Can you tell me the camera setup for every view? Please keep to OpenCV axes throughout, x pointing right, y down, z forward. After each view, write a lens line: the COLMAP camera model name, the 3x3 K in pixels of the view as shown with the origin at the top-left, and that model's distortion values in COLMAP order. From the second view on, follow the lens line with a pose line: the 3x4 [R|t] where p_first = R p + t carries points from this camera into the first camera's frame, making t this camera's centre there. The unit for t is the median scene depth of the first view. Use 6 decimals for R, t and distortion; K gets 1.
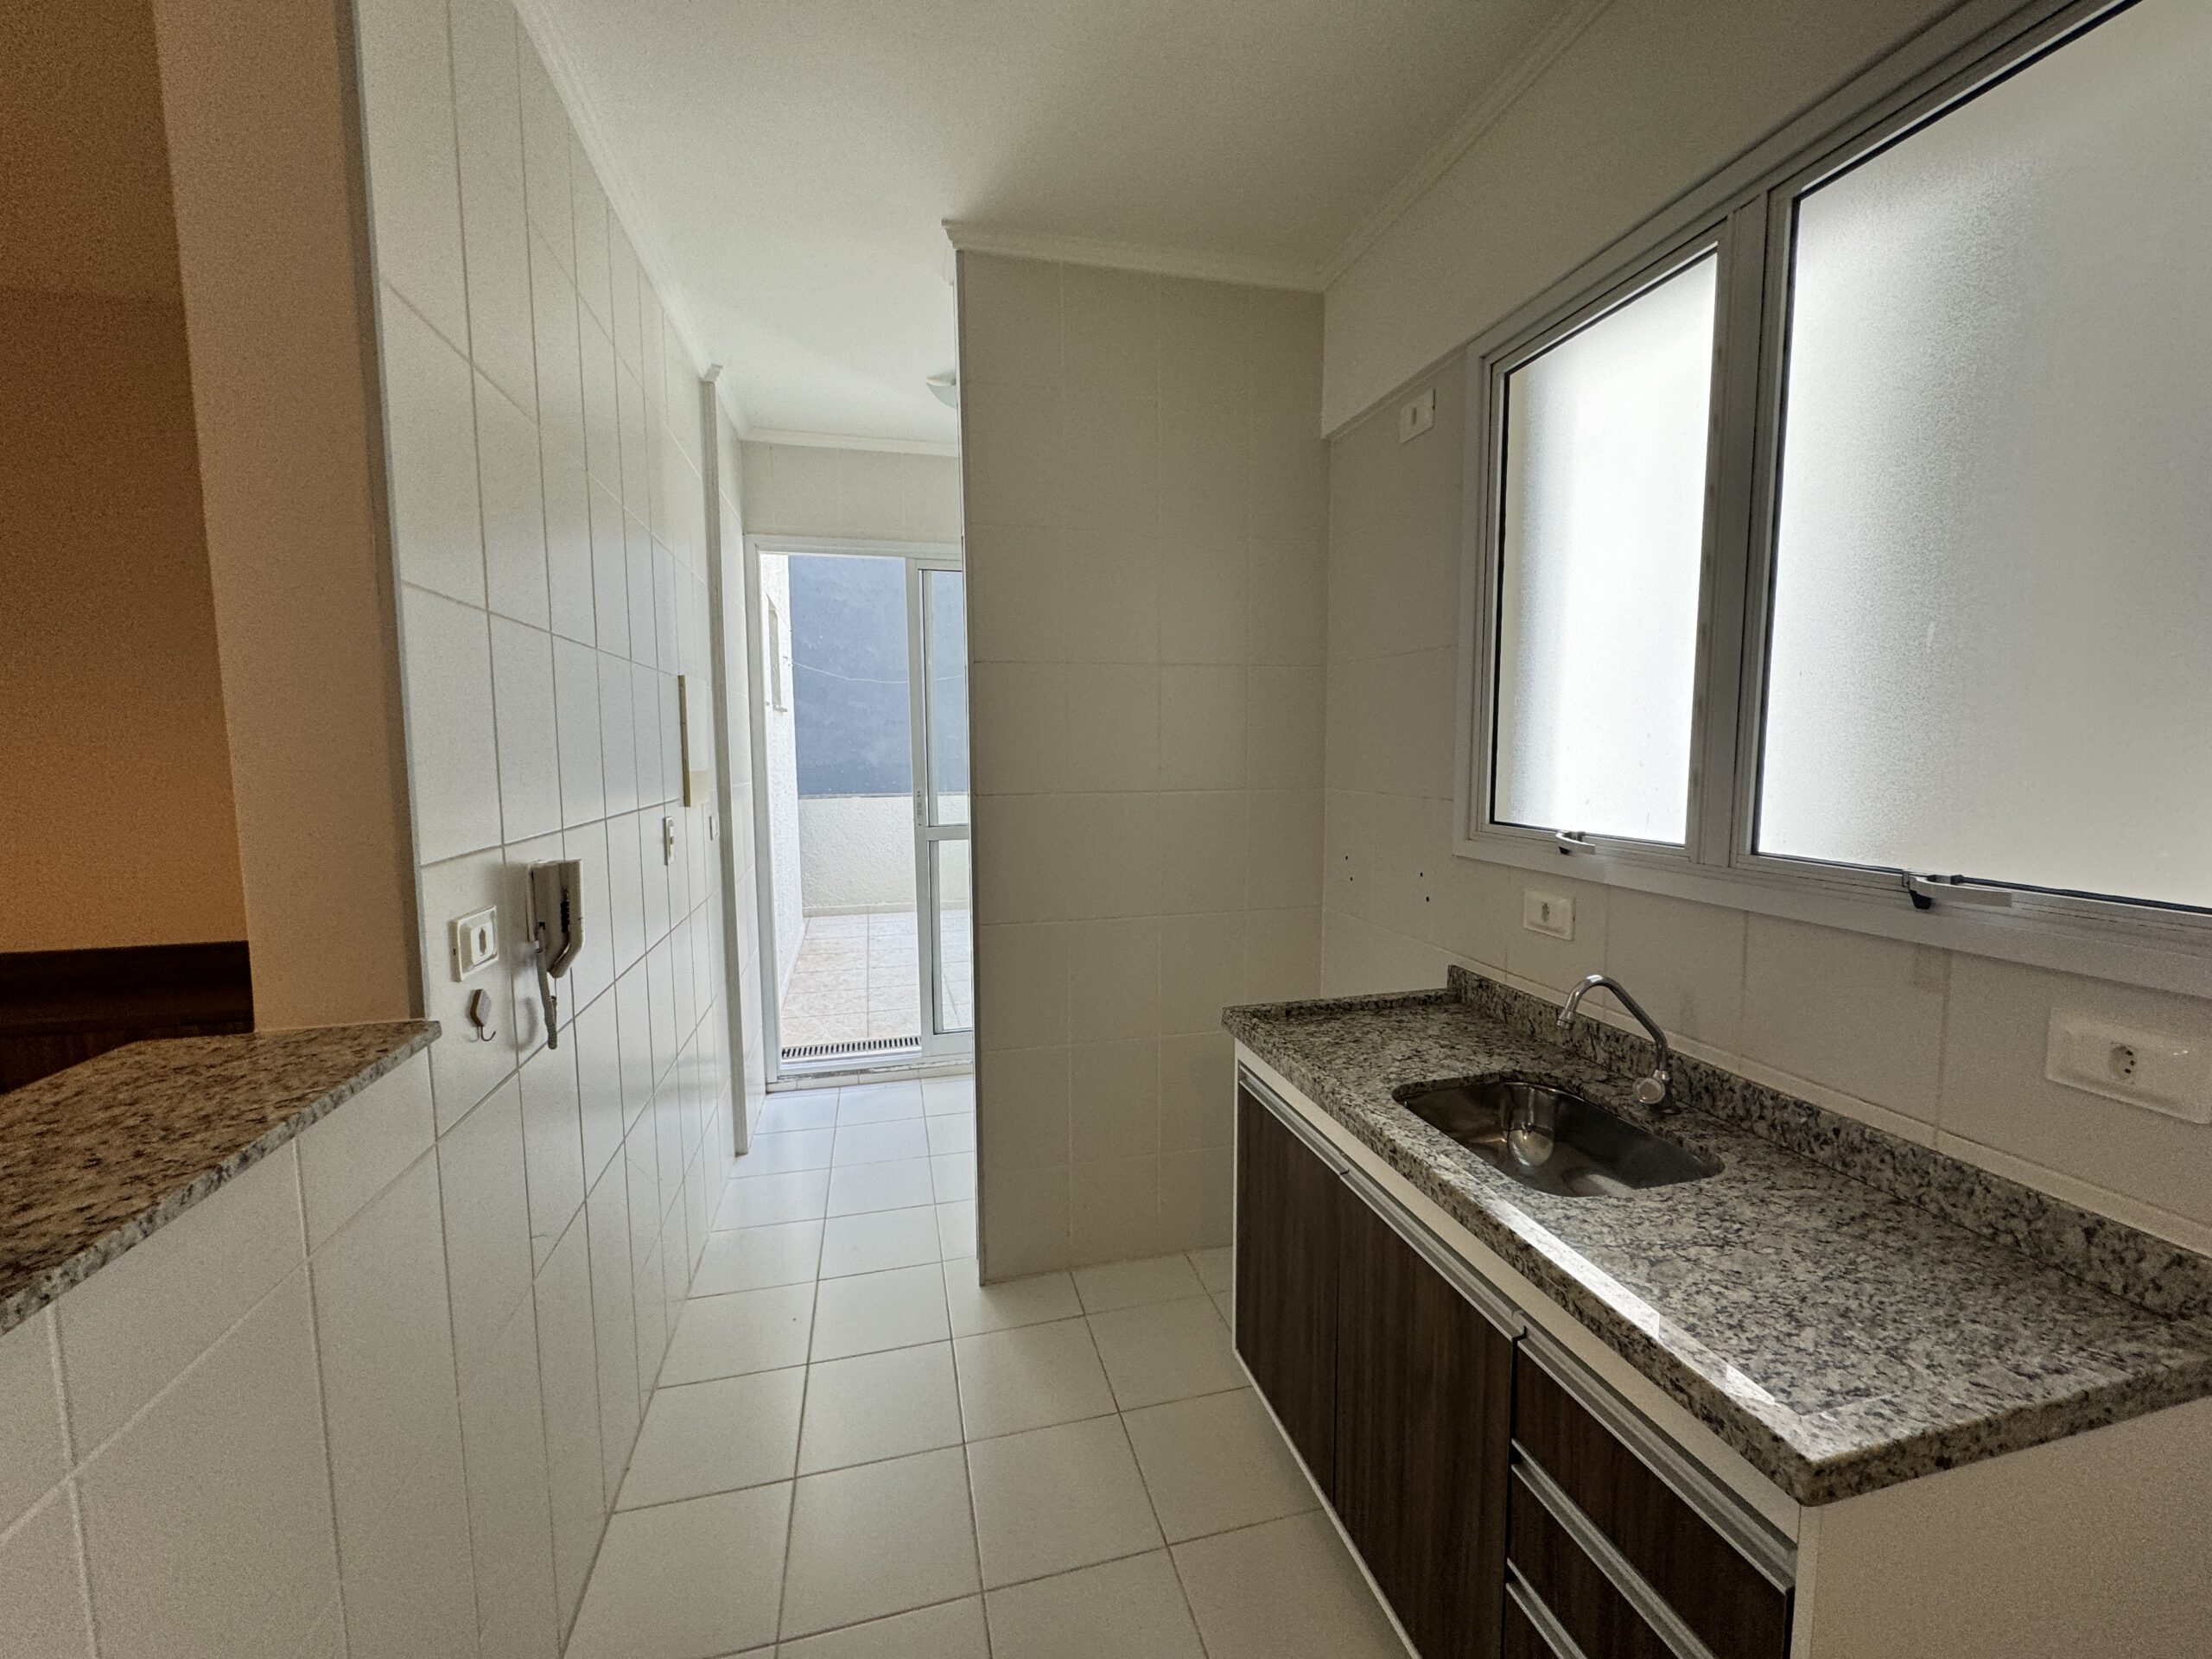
lens RADIAL K [[883.4, 0, 1105.5], [0, 883.4, 827.4], [0, 0, 1]] dist [-0.000773, 0.000712]
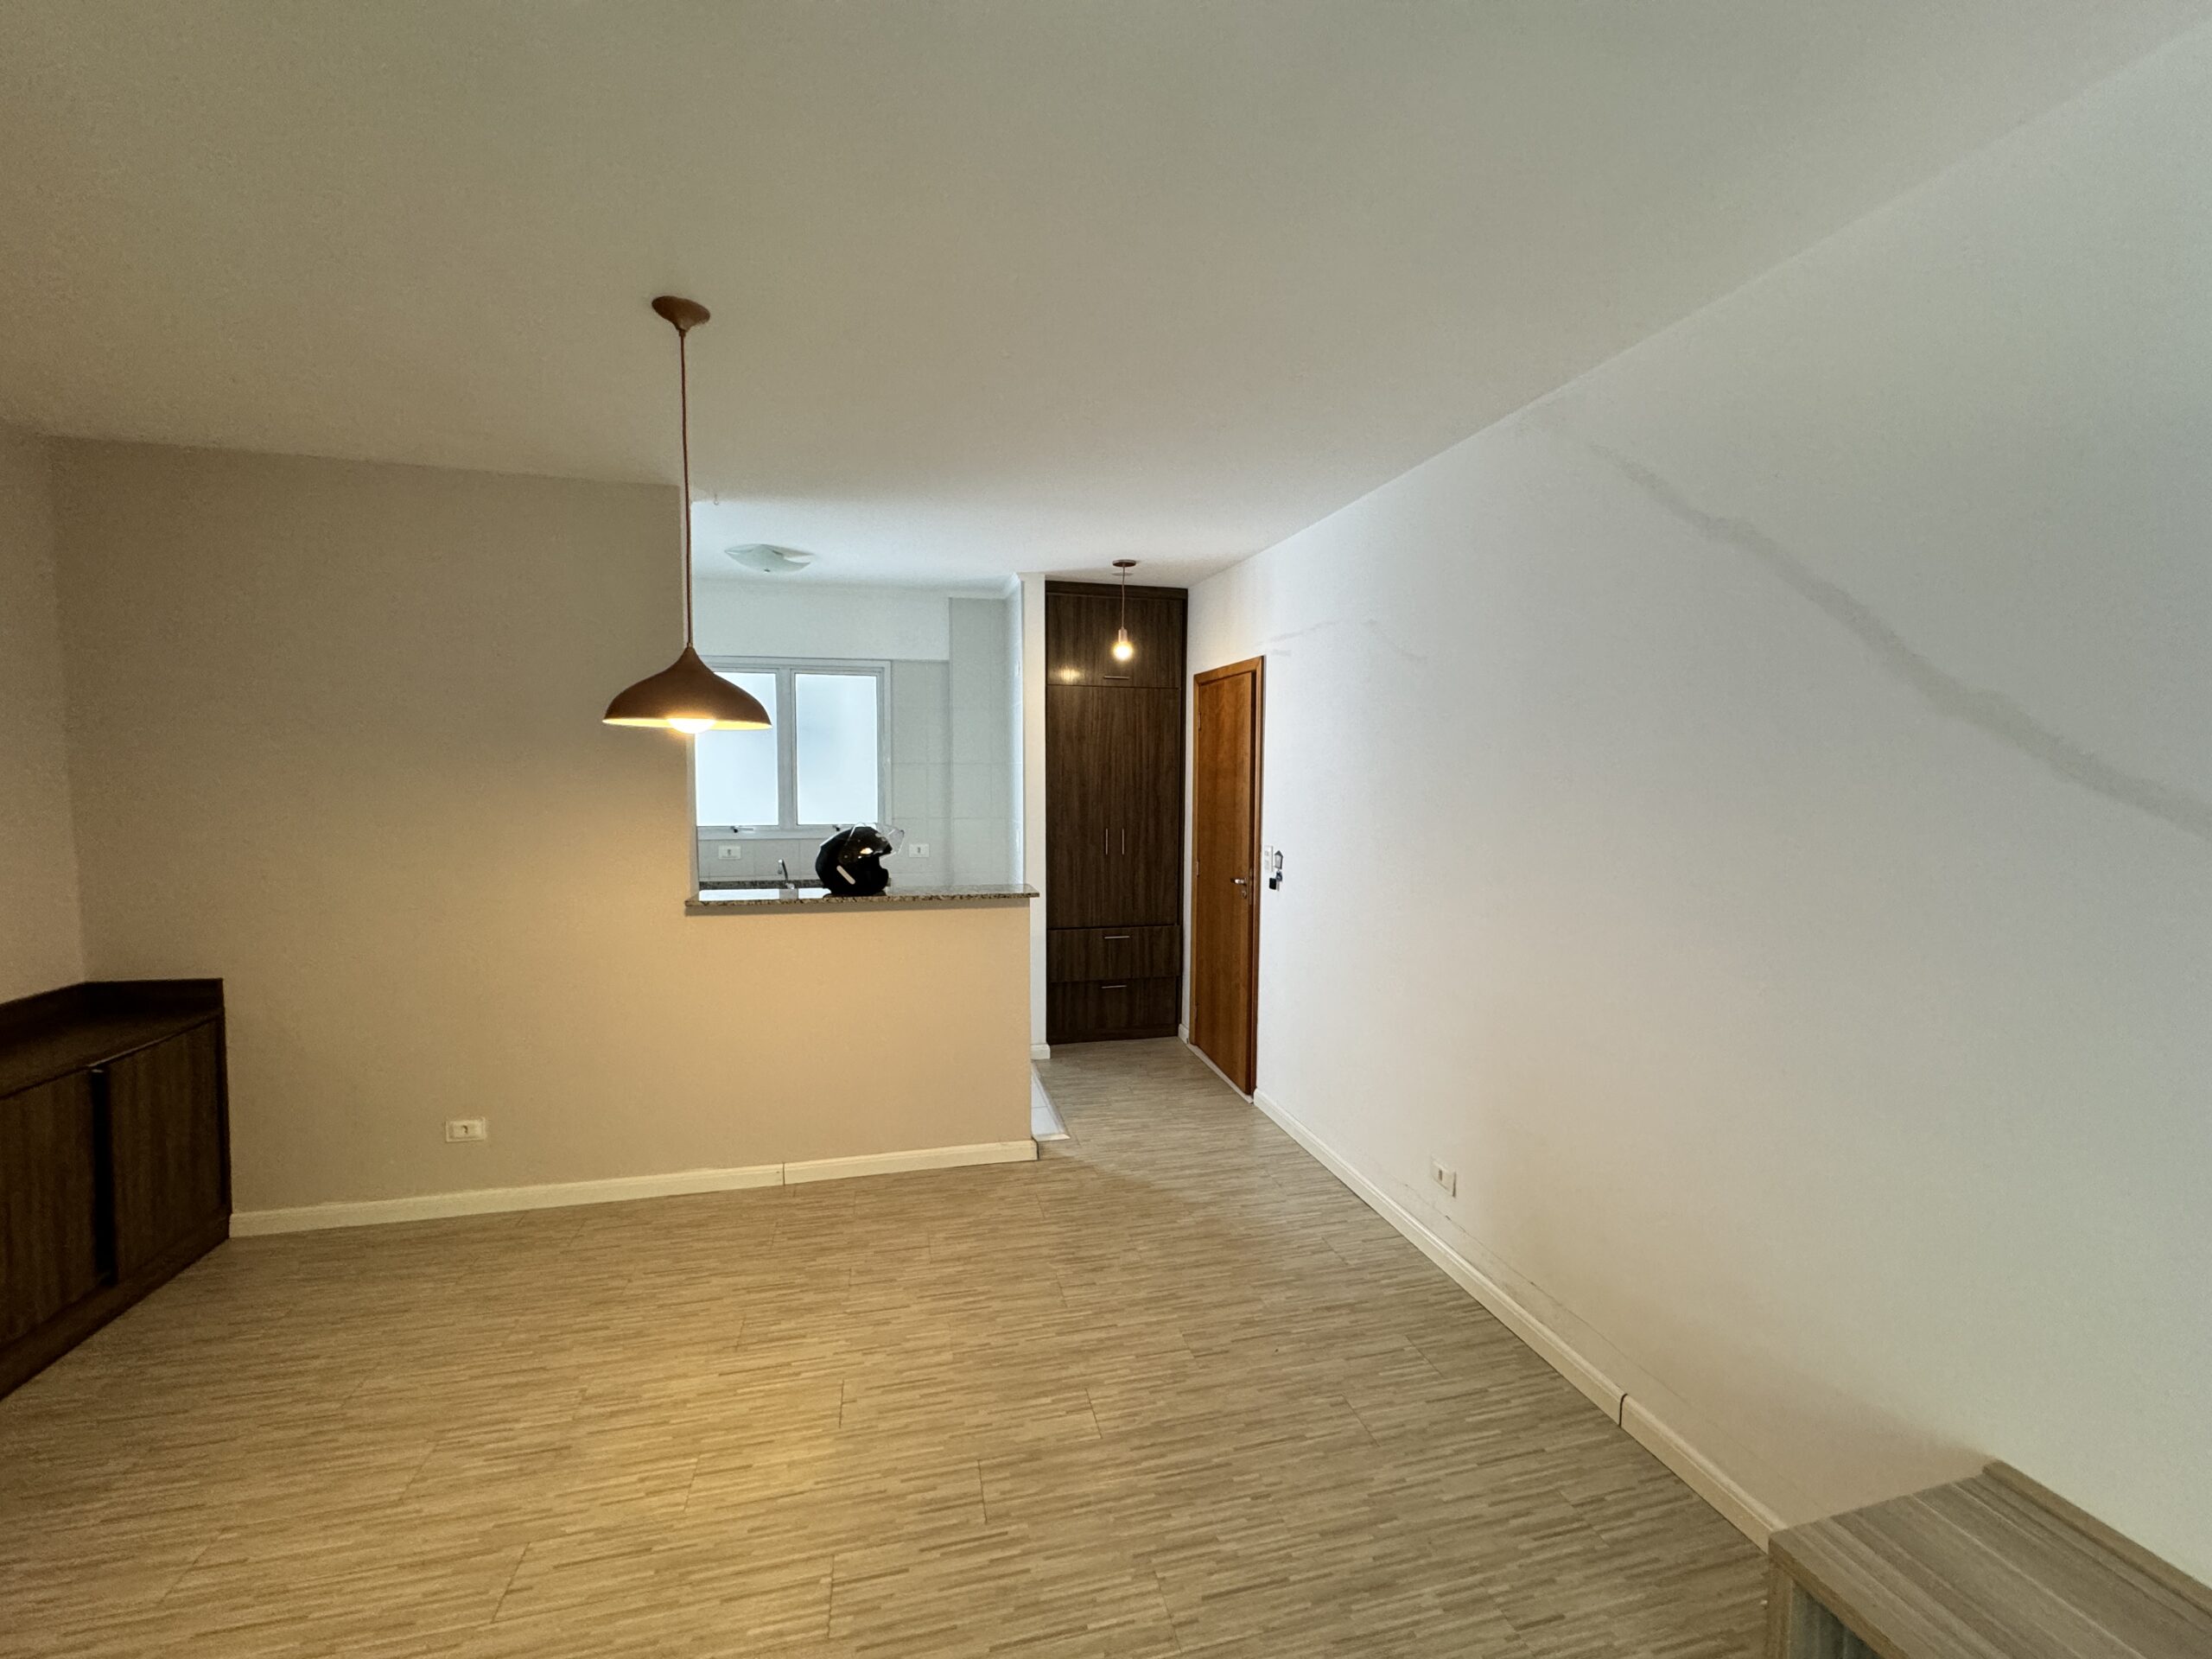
lens RADIAL K [[883.4, 0, 1104.3], [0, 883.4, 820.4], [0, 0, 1]] dist [-0.000773, 0.000712]
pose [[0.011232, -0.048796, 0.998746, -2.554920], [0.091359, 0.994681, 0.047570, -0.043419], [-0.995755, 0.090710, 0.015630, -0.398930]]
